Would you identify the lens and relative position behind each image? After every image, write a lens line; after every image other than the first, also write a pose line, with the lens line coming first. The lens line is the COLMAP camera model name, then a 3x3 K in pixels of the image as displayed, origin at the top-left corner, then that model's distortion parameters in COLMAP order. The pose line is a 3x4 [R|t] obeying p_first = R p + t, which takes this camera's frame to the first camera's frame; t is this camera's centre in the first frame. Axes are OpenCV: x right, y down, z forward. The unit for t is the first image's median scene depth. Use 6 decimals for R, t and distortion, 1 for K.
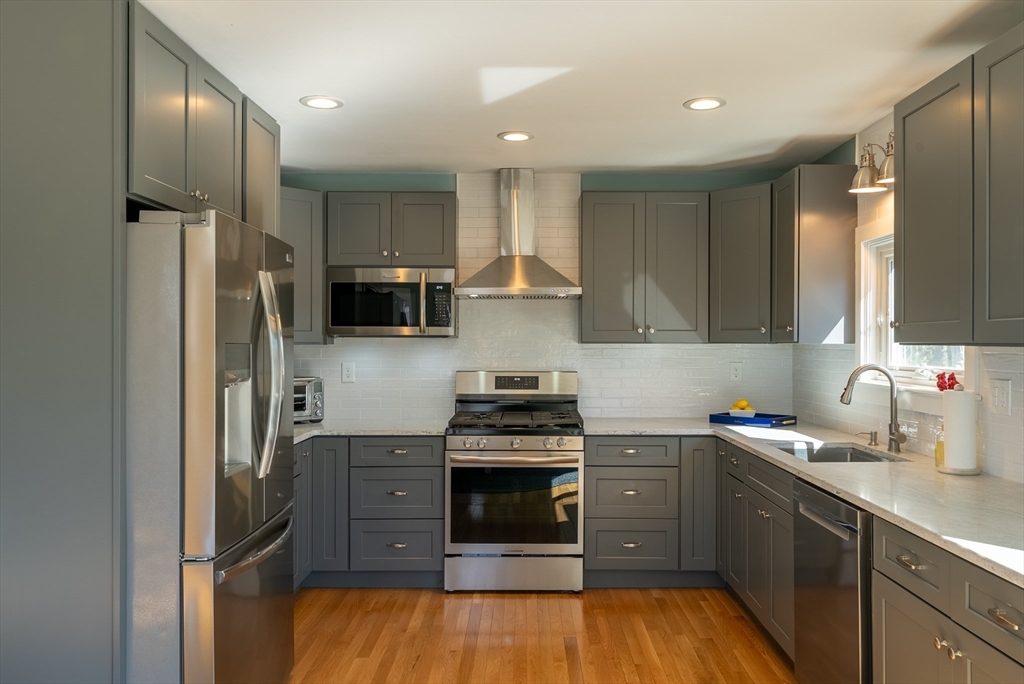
lens RADIAL K [[801.1, 0, 526.6], [0, 801.1, 338.7], [0, 0, 1]] dist [0.009355, 0.007781]
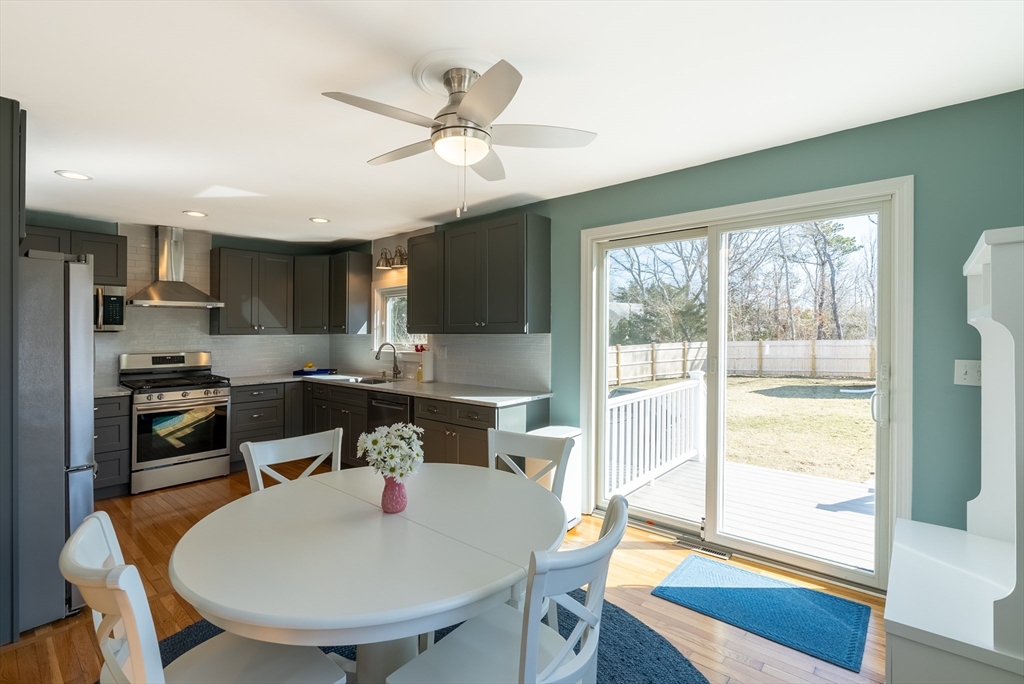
lens RADIAL K [[472.5, 0, 512.8], [0, 472.5, 335.3], [0, 0, 1]] dist [-0.010066, 0.002891]
pose [[0.658210, -0.009614, 0.752773, -0.297916], [0.004401, 0.999951, 0.008922, 0.000179], [-0.752821, -0.002560, 0.658220, -0.155657]]
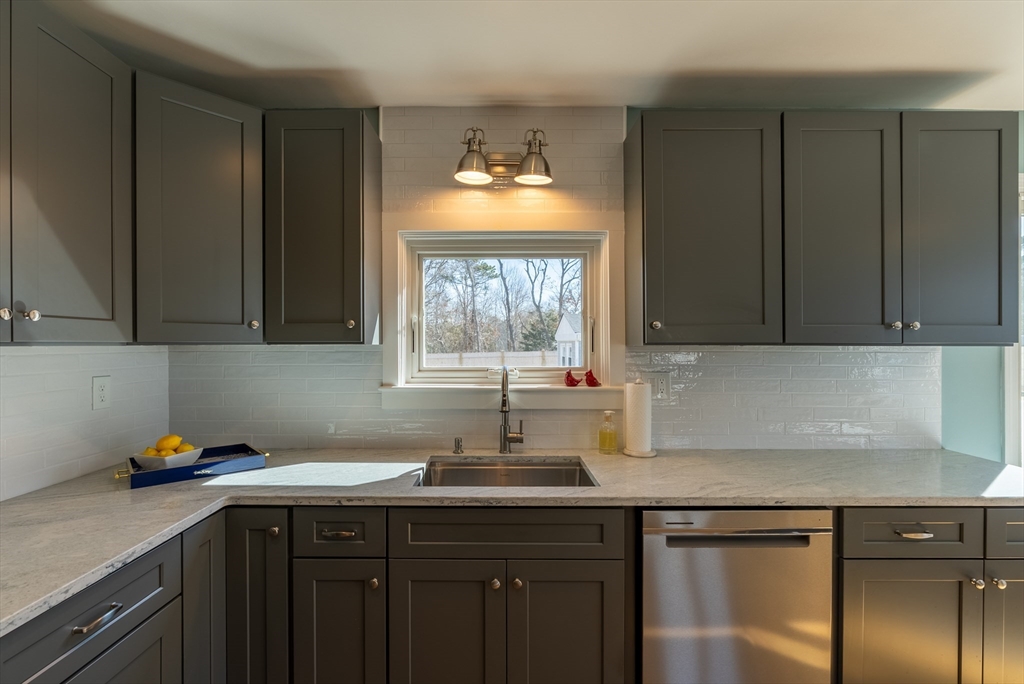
lens RADIAL K [[472.5, 0, 495.0], [0, 472.5, 347.9], [0, 0, 1]] dist [-0.010066, 0.002891]
pose [[0.007663, -0.010312, 0.999917, -0.097366], [-0.004169, 0.999938, 0.010345, 0.003777], [-0.999962, -0.004247, 0.007619, 0.800252]]
